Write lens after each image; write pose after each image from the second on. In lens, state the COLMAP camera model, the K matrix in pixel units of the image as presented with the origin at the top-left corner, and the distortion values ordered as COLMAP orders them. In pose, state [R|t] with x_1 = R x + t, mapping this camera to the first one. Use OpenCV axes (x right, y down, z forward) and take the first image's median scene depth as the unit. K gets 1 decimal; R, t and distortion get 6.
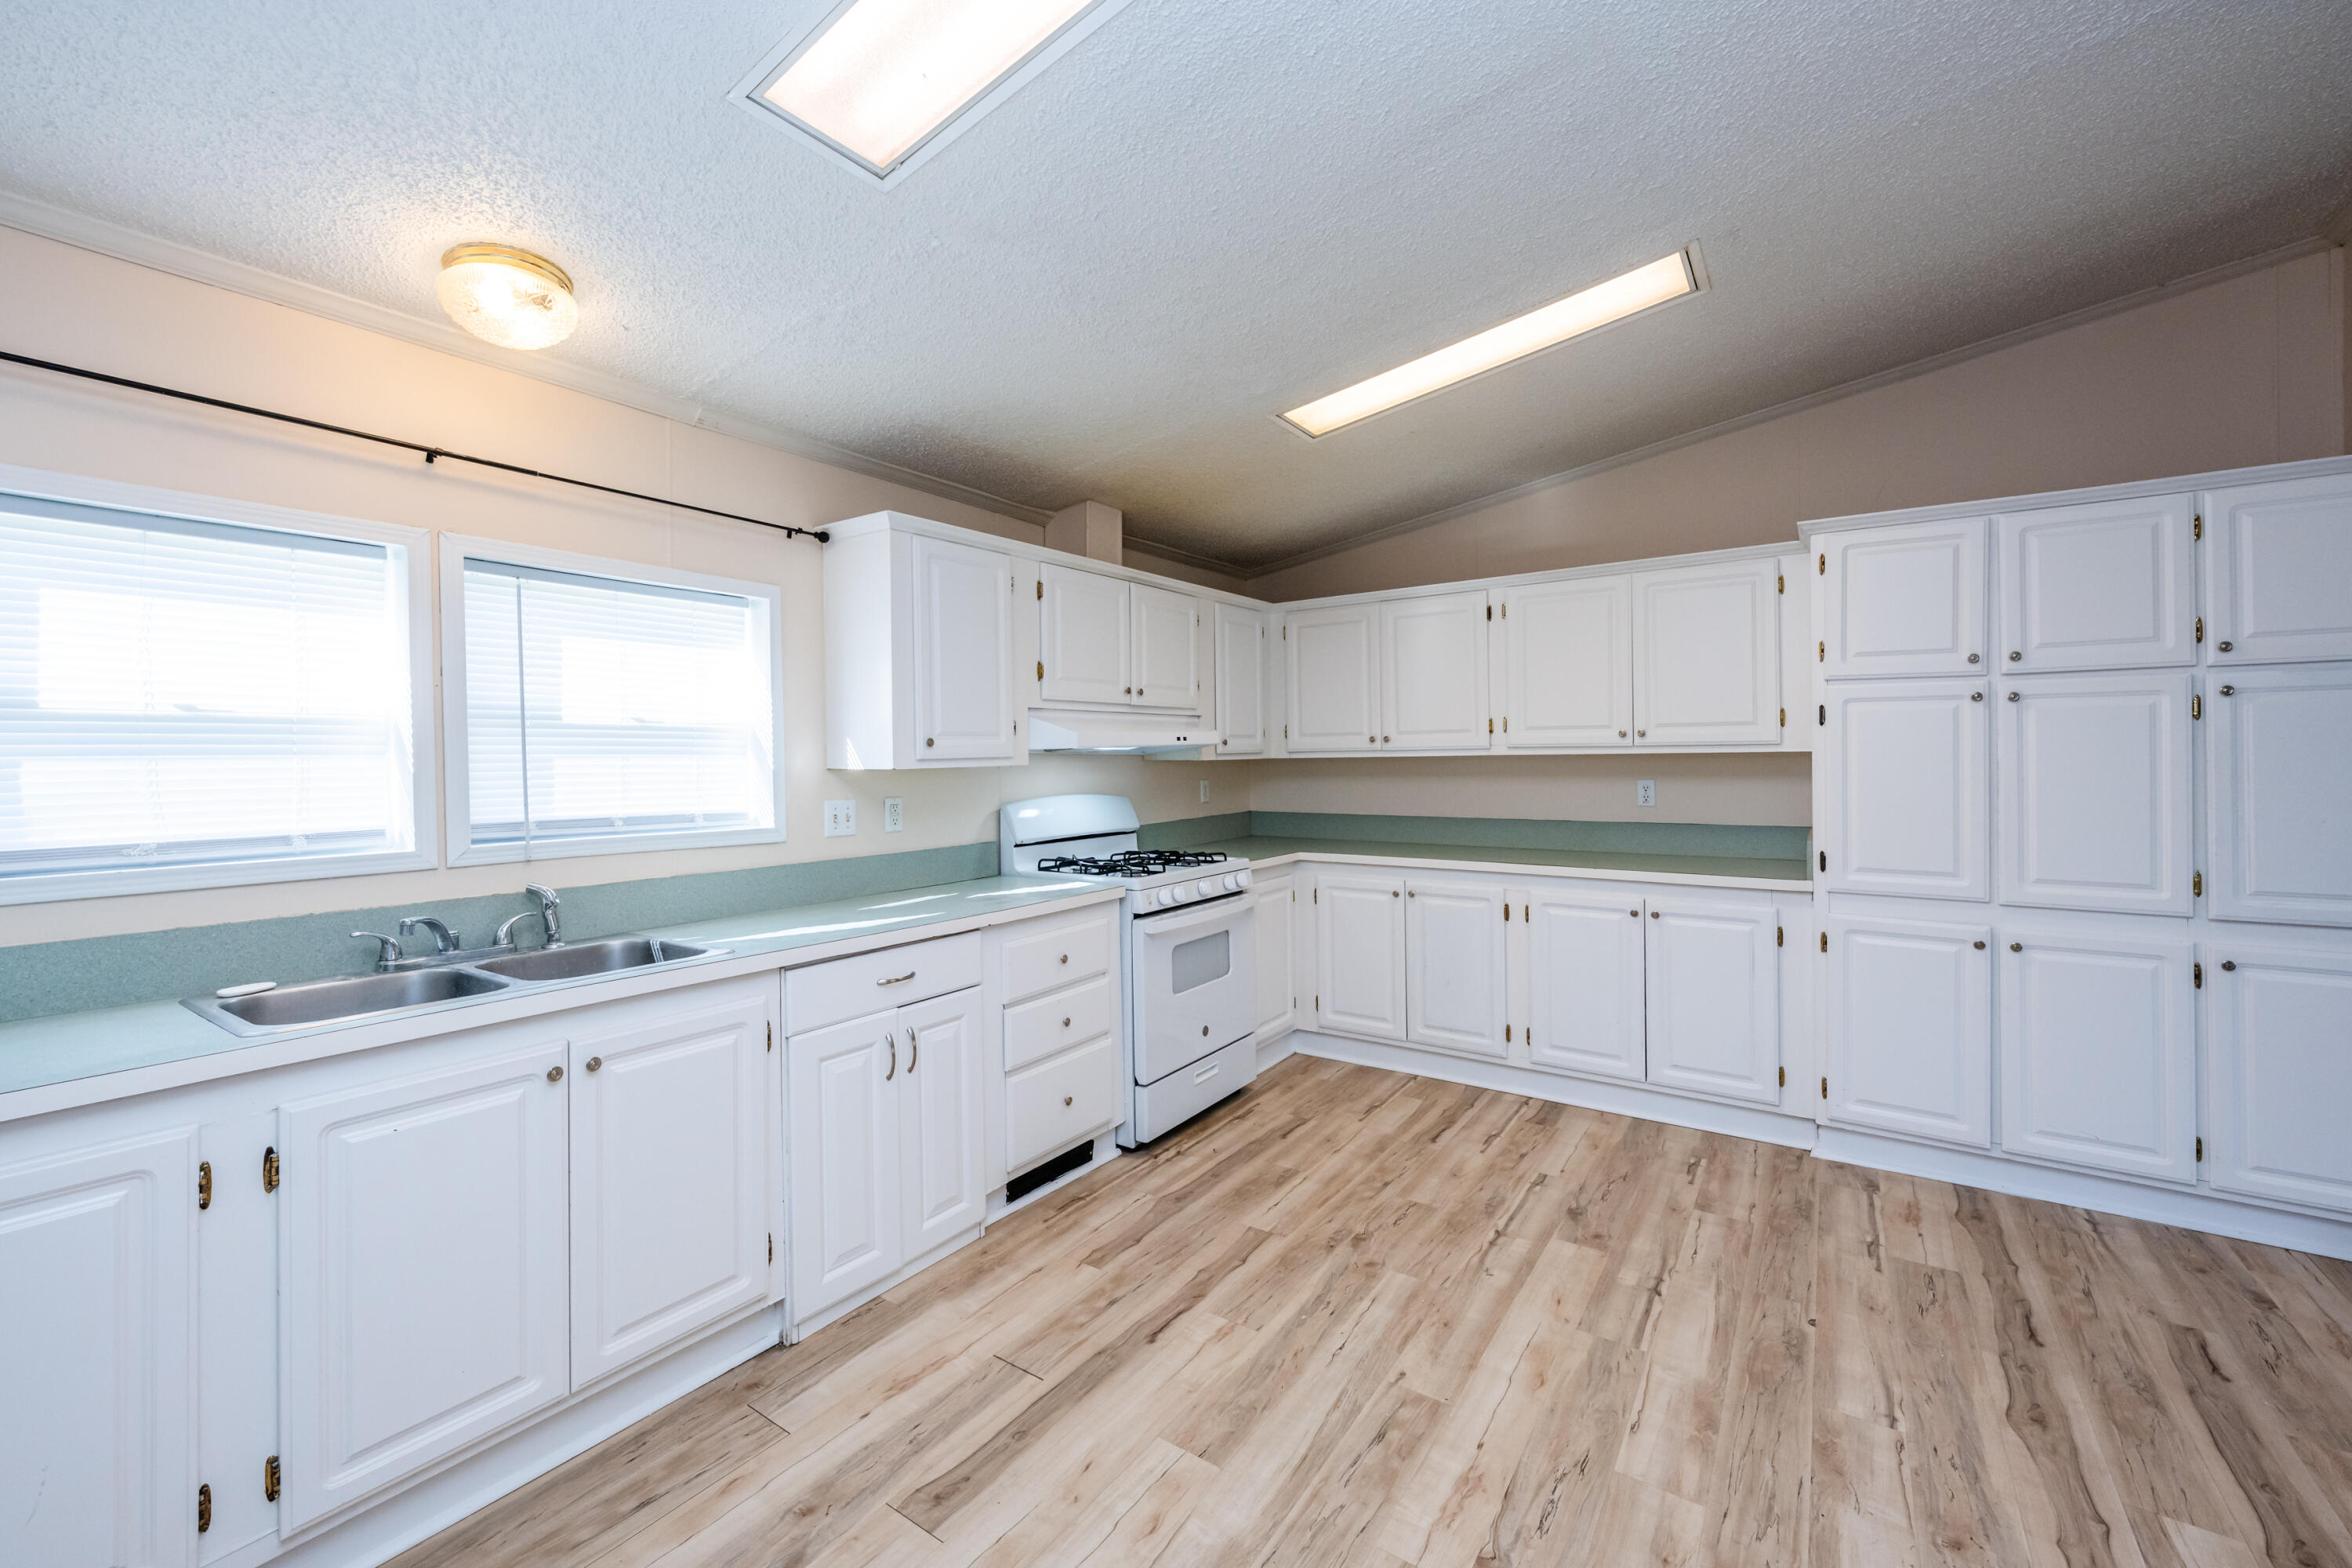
lens RADIAL K [[943.4, 0, 1173.2], [0, 943.4, 753.2], [0, 0, 1]] dist [0.000227, 0.000345]
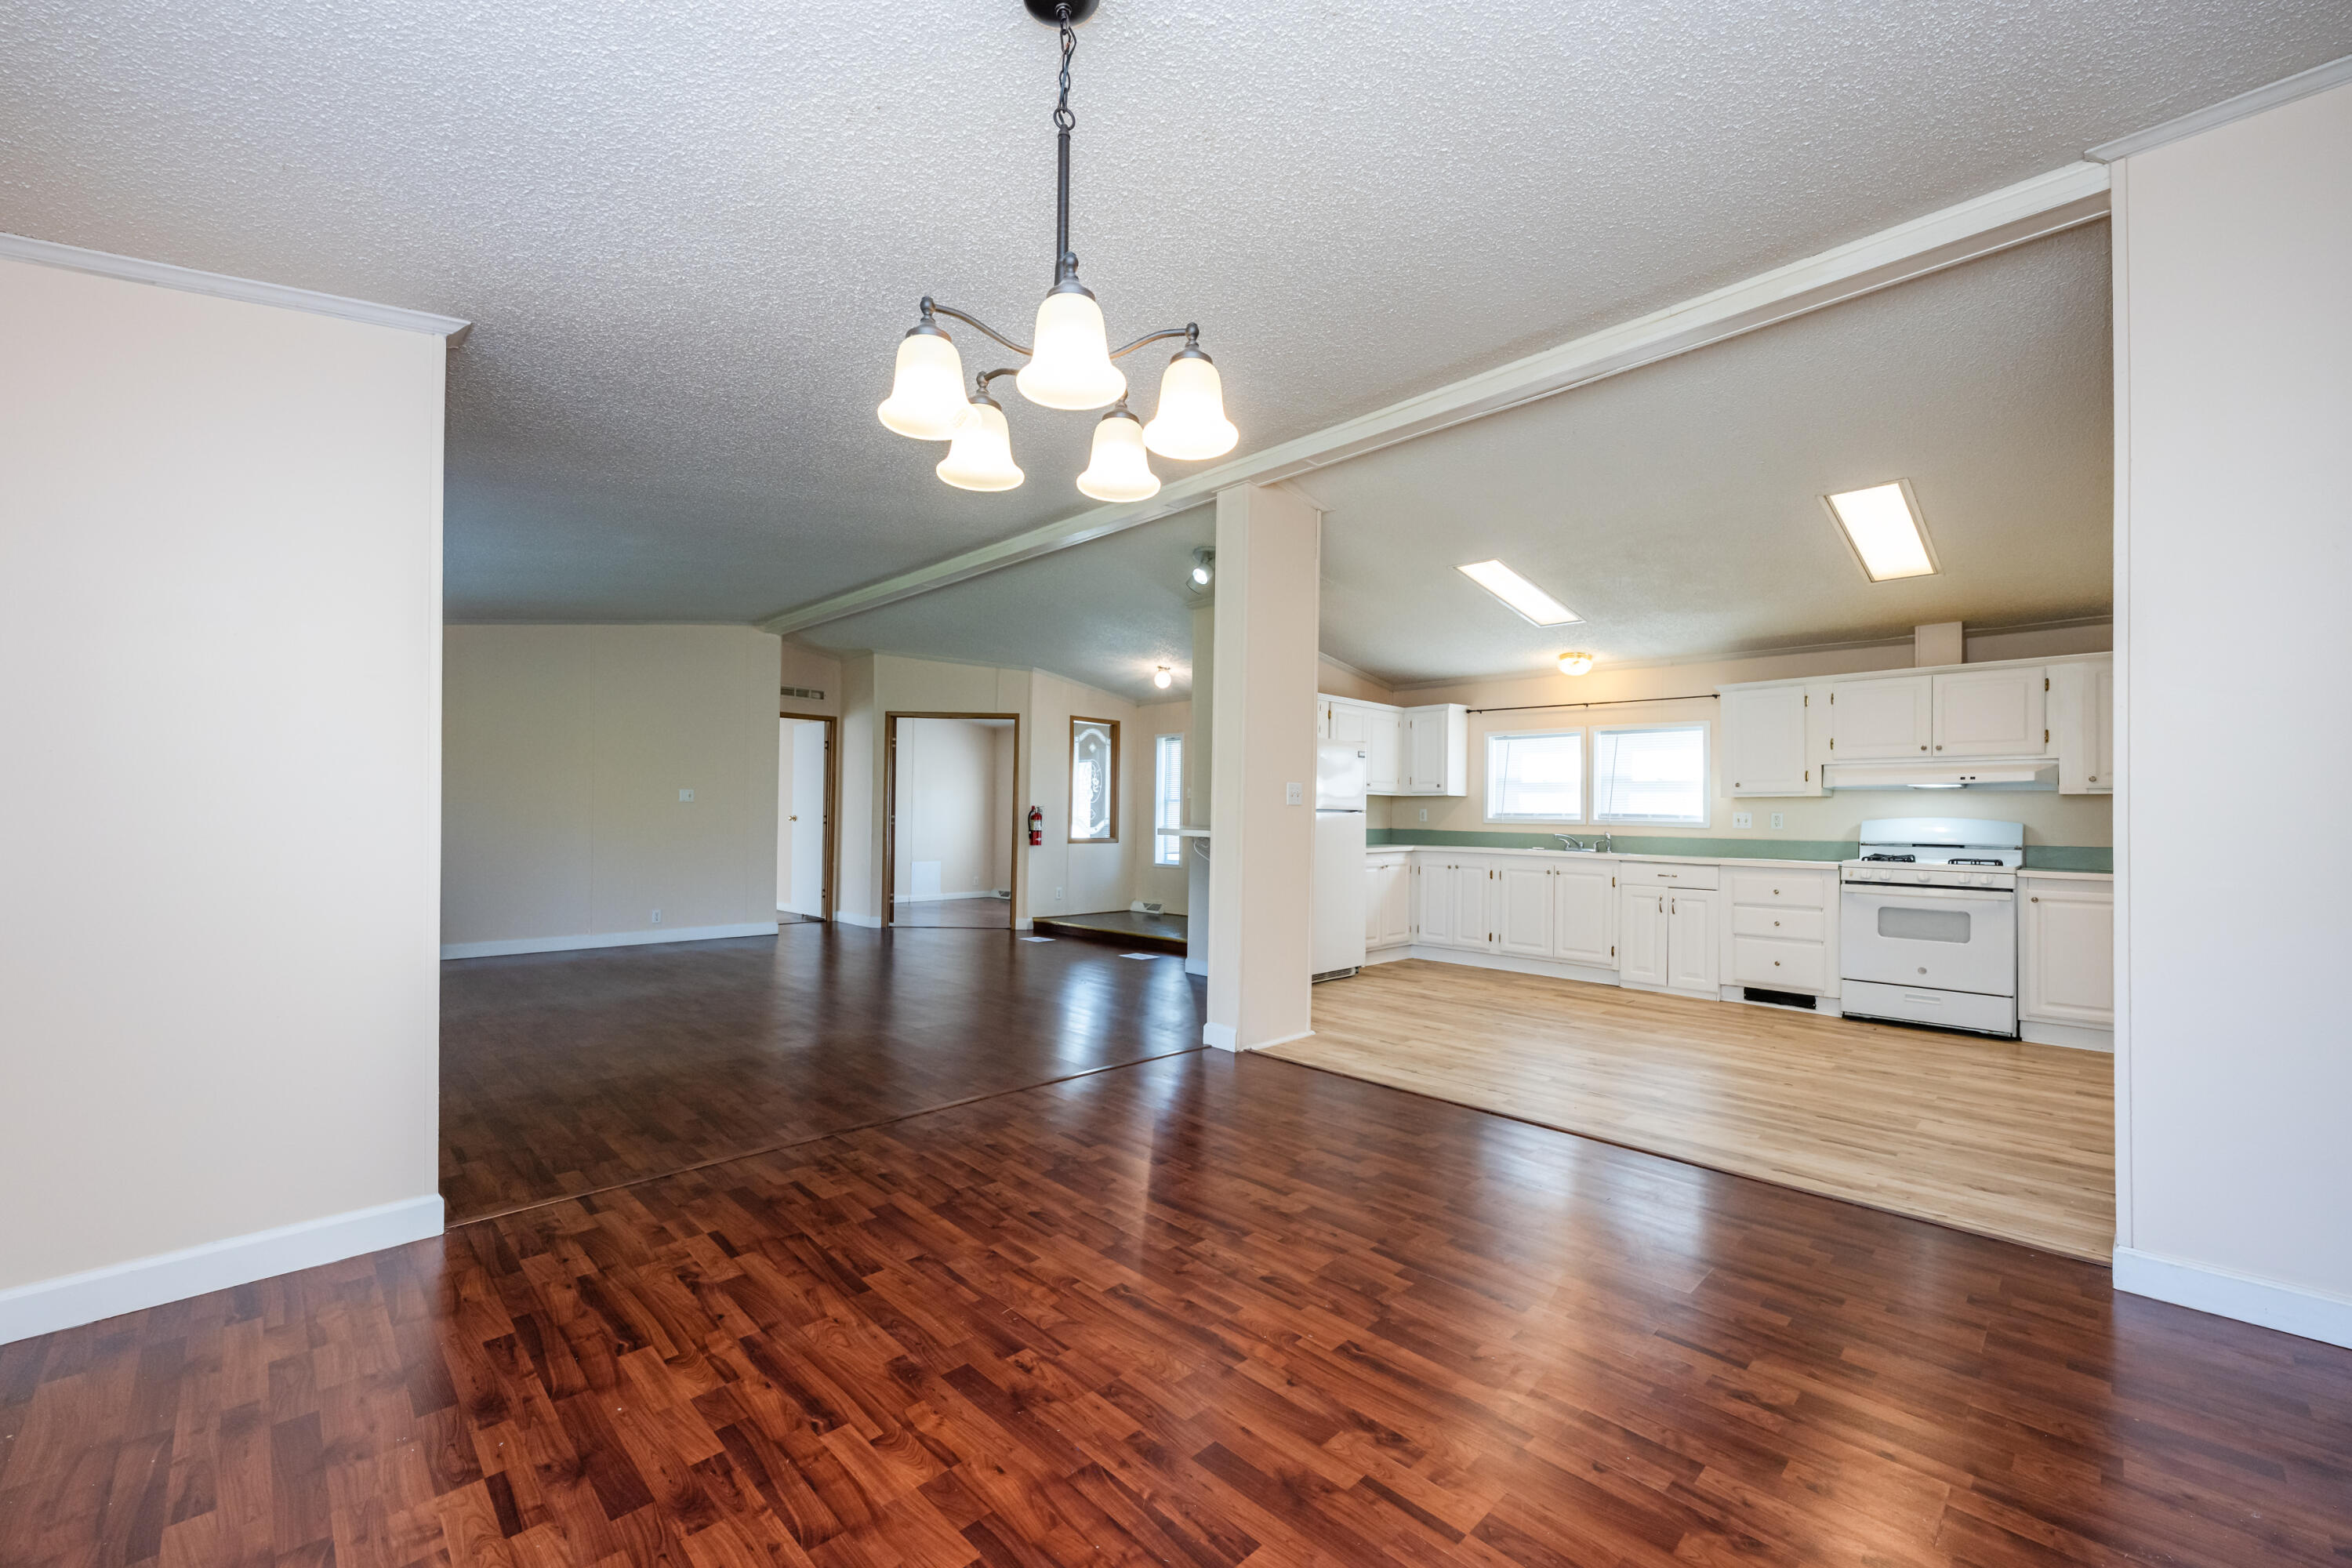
lens RADIAL K [[943.4, 0, 1168.4], [0, 943.4, 810.1], [0, 0, 1]] dist [0.000227, 0.000345]
pose [[-0.180375, 0.004290, -0.983589, 2.182059], [-0.006935, 0.999960, 0.005633, 0.045135], [0.983574, 0.007837, -0.180338, 0.096227]]
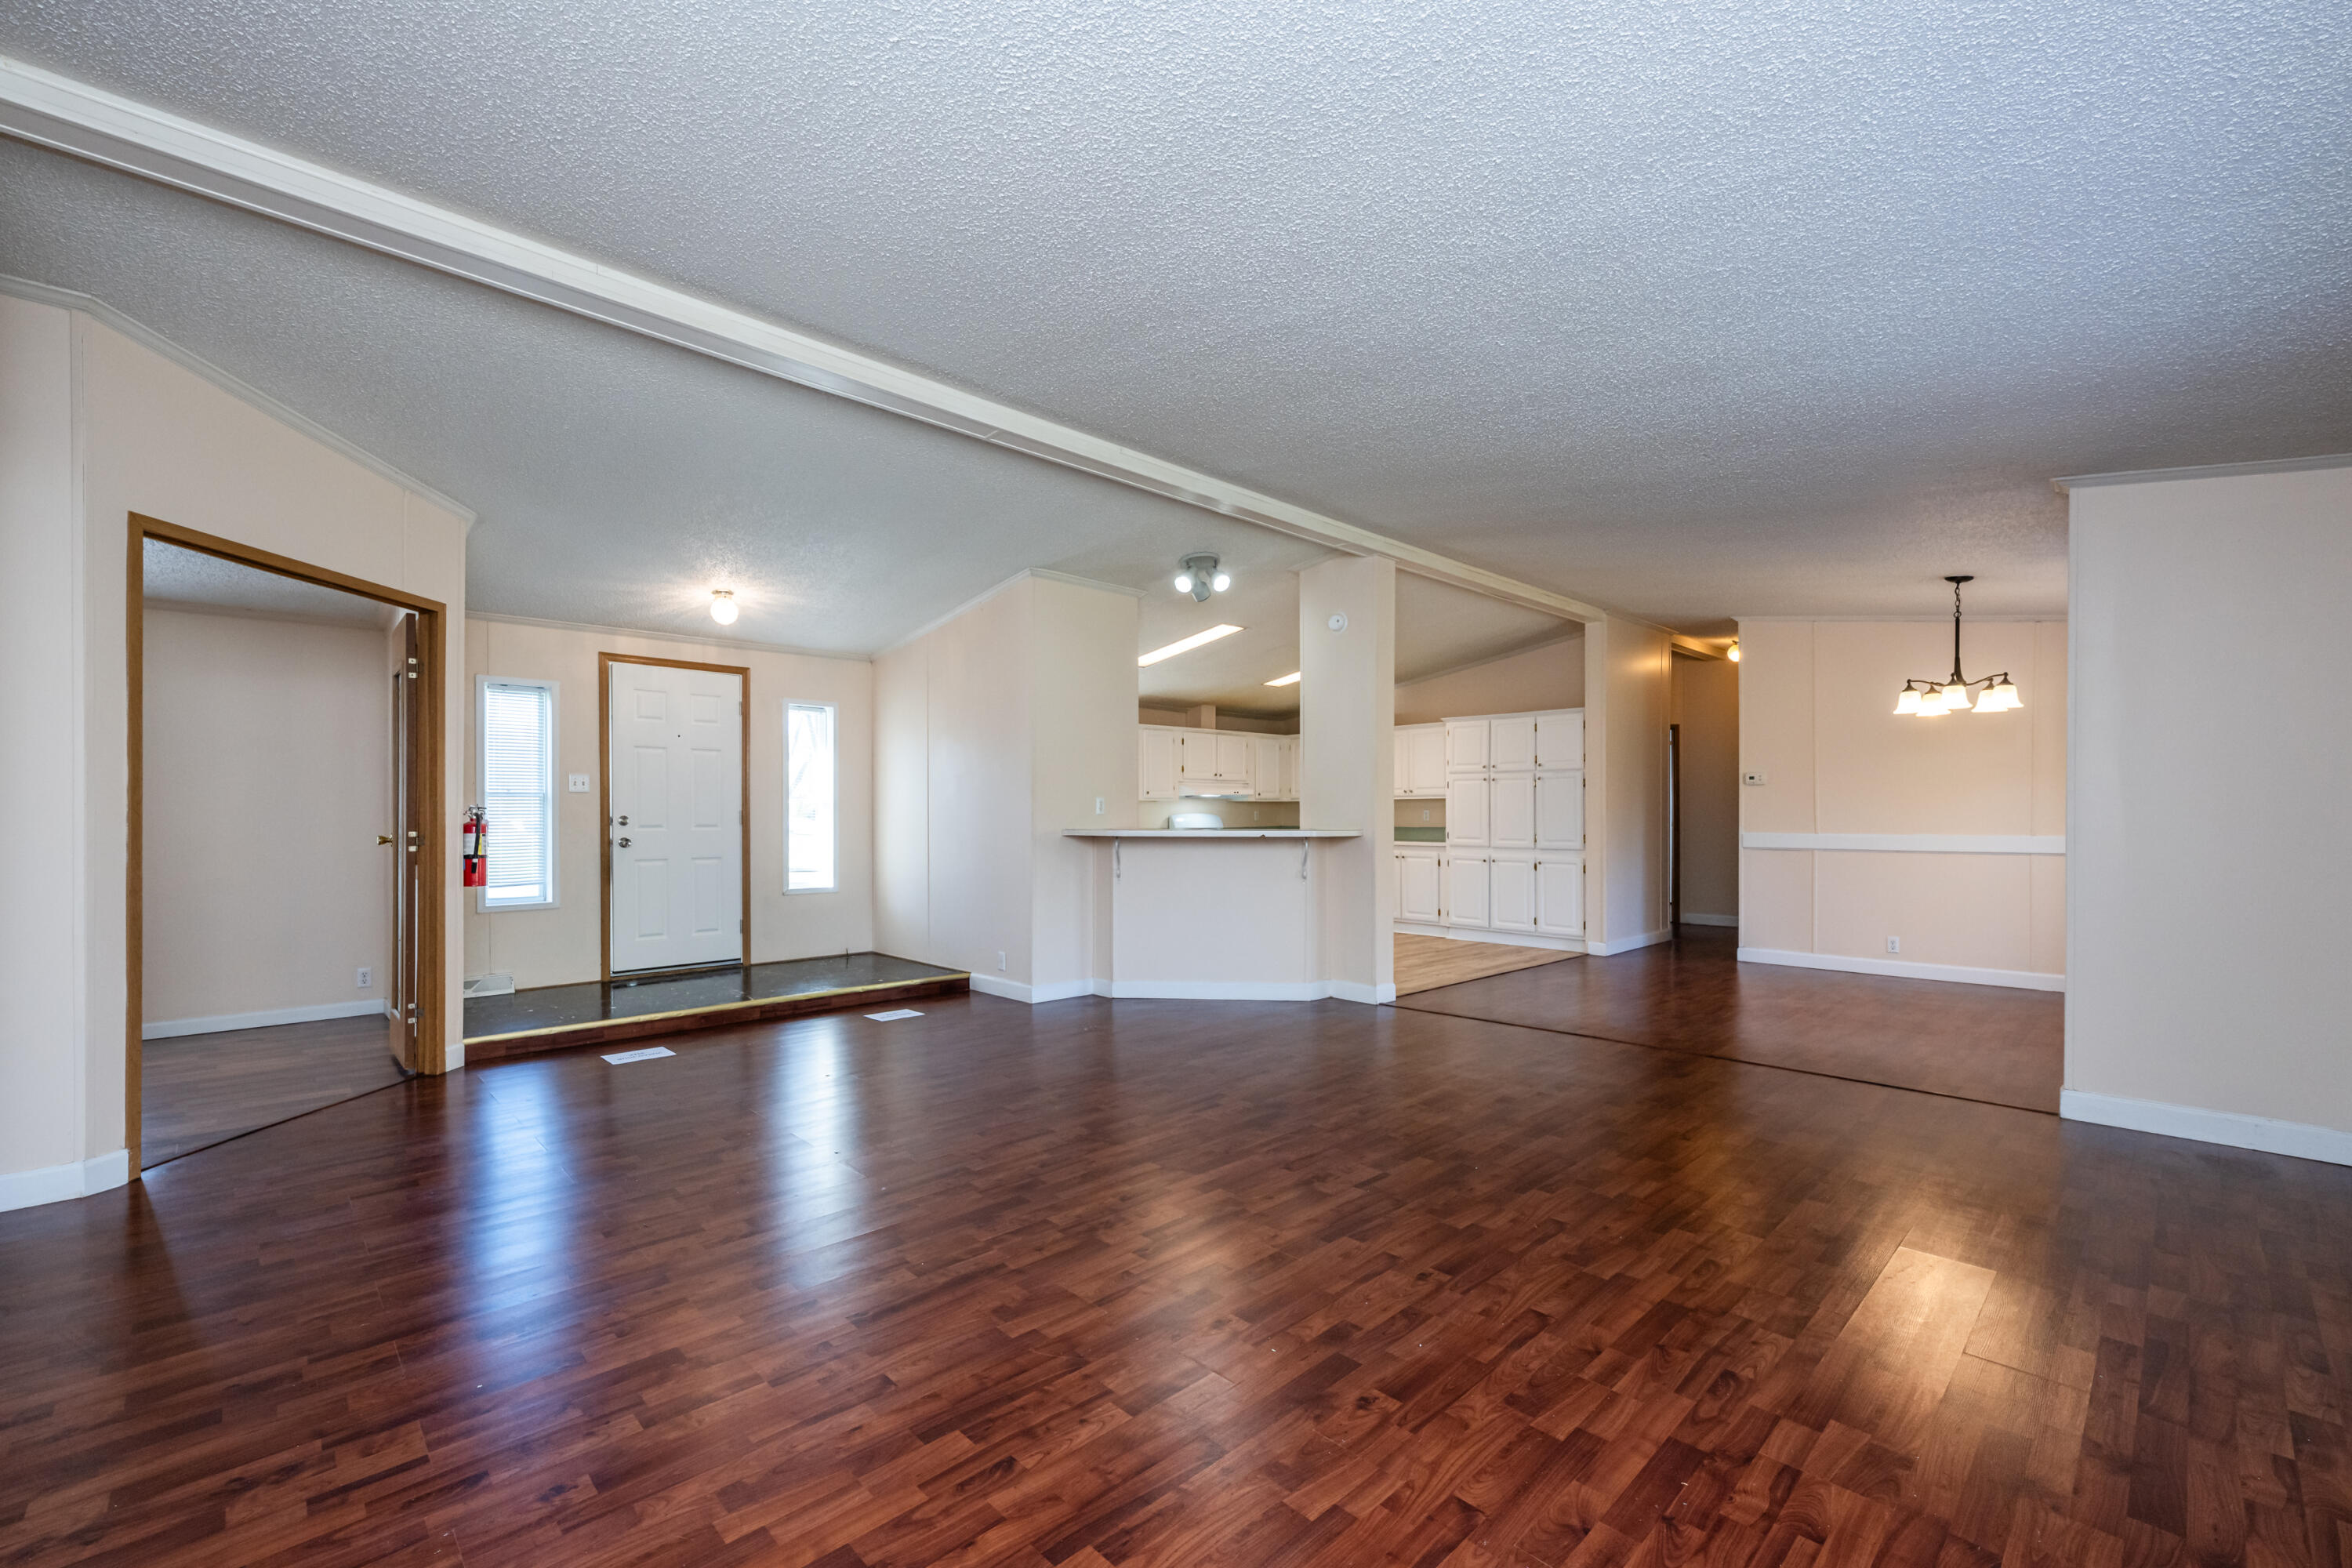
lens RADIAL K [[943.4, 0, 1172.8], [0, 943.4, 824.7], [0, 0, 1]] dist [0.000227, 0.000345]
pose [[0.983126, 0.011845, -0.182544, 0.427903], [-0.009450, 0.999858, 0.013982, 0.054088], [0.182684, -0.012021, 0.983098, -2.220830]]
